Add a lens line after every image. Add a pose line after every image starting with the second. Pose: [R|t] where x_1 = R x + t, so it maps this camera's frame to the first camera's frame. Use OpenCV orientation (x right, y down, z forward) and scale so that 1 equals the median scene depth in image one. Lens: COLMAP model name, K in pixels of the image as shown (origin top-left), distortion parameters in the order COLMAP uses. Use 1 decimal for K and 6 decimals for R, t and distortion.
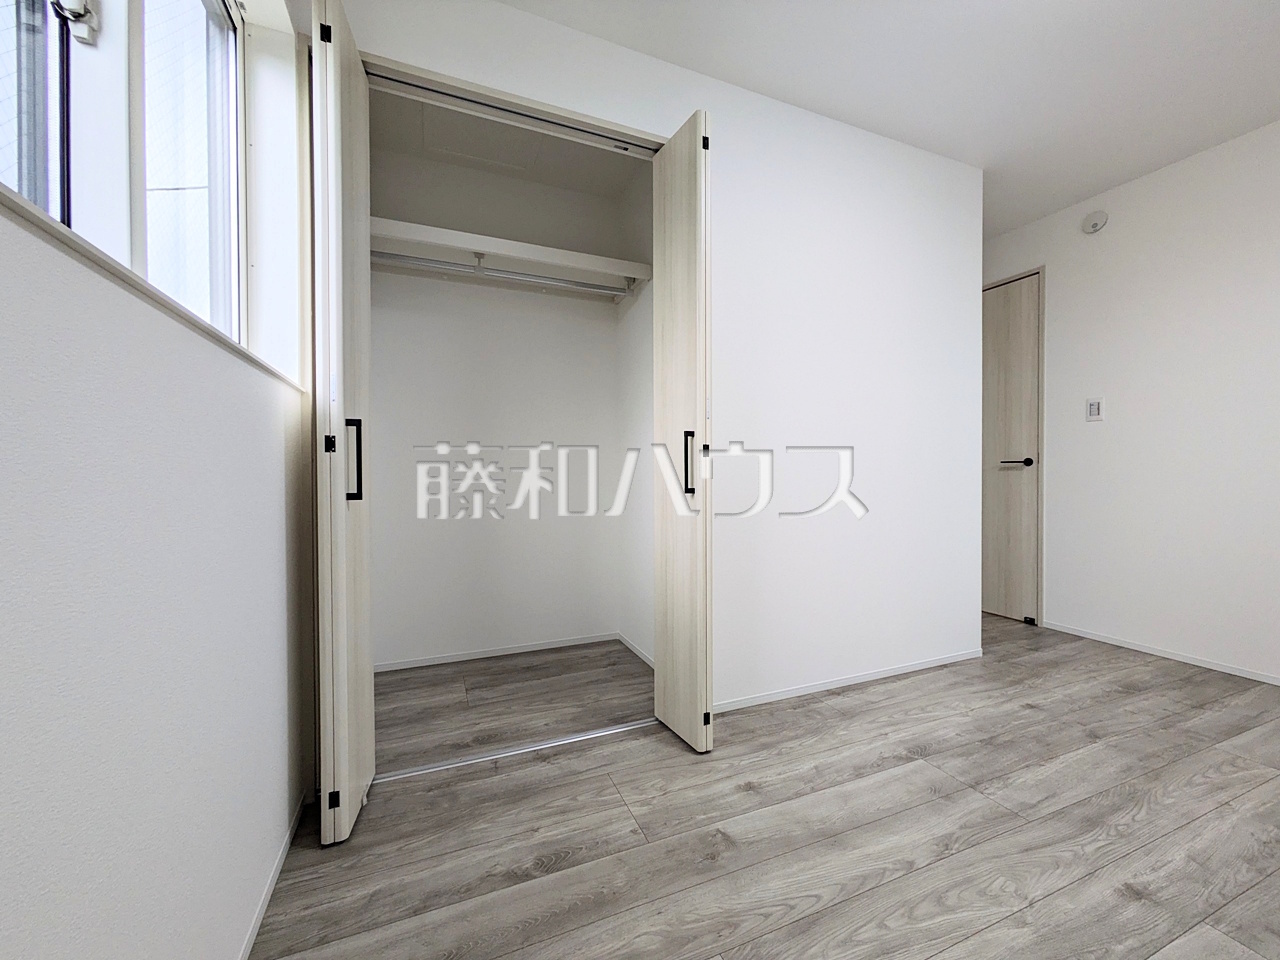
lens RADIAL K [[504.4, 0, 637.0], [0, 504.4, 479.7], [0, 0, 1]] dist [0.001886, -0.000834]
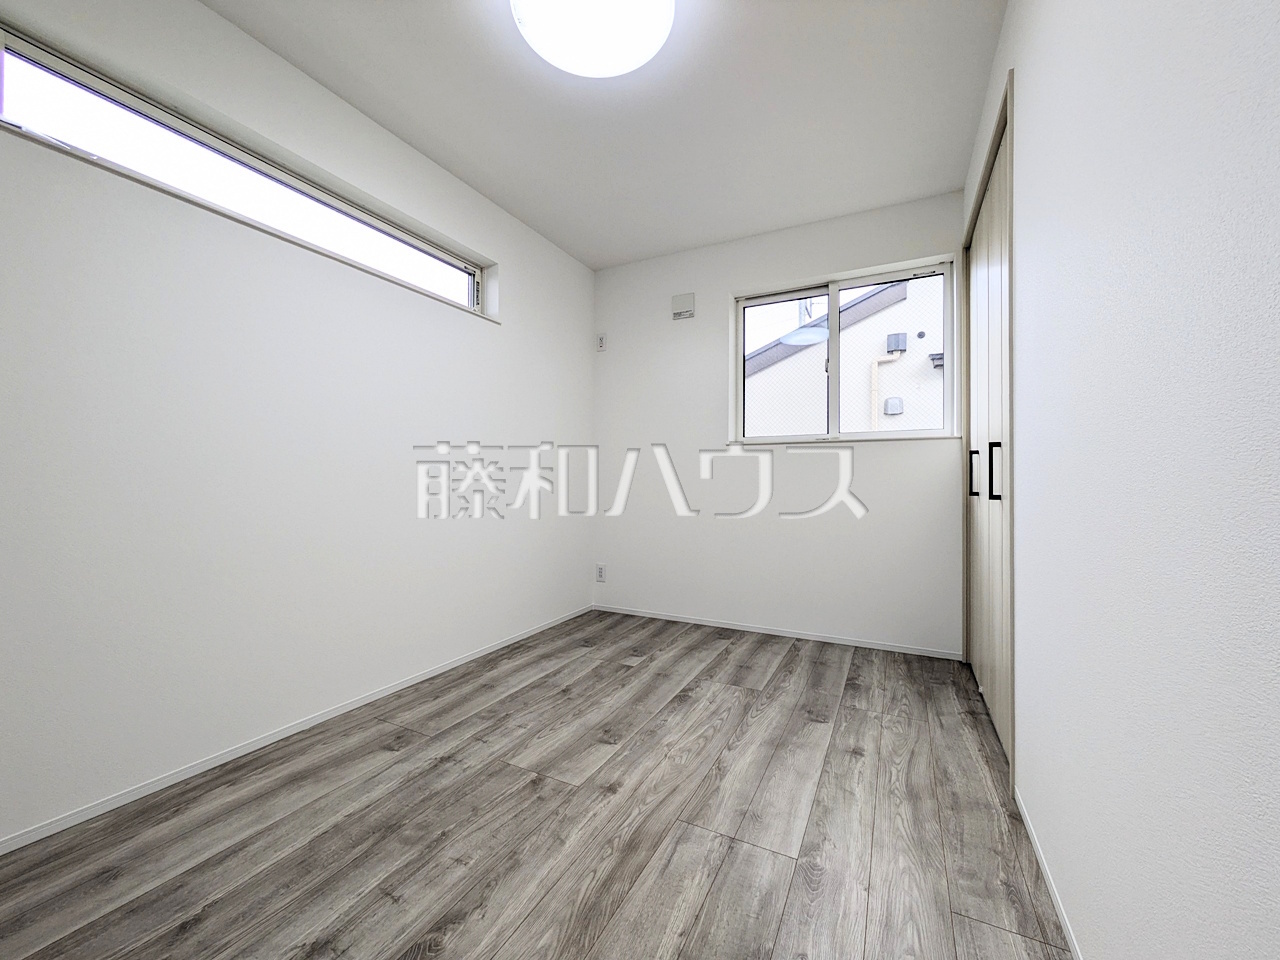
lens RADIAL K [[504.4, 0, 640.6], [0, 504.4, 475.2], [0, 0, 1]] dist [0.001886, -0.000834]
pose [[-0.762043, -0.002986, -0.647519, 1.561459], [-0.001829, 0.999995, -0.002460, -0.027792], [0.647523, -0.000690, -0.762045, 1.801516]]
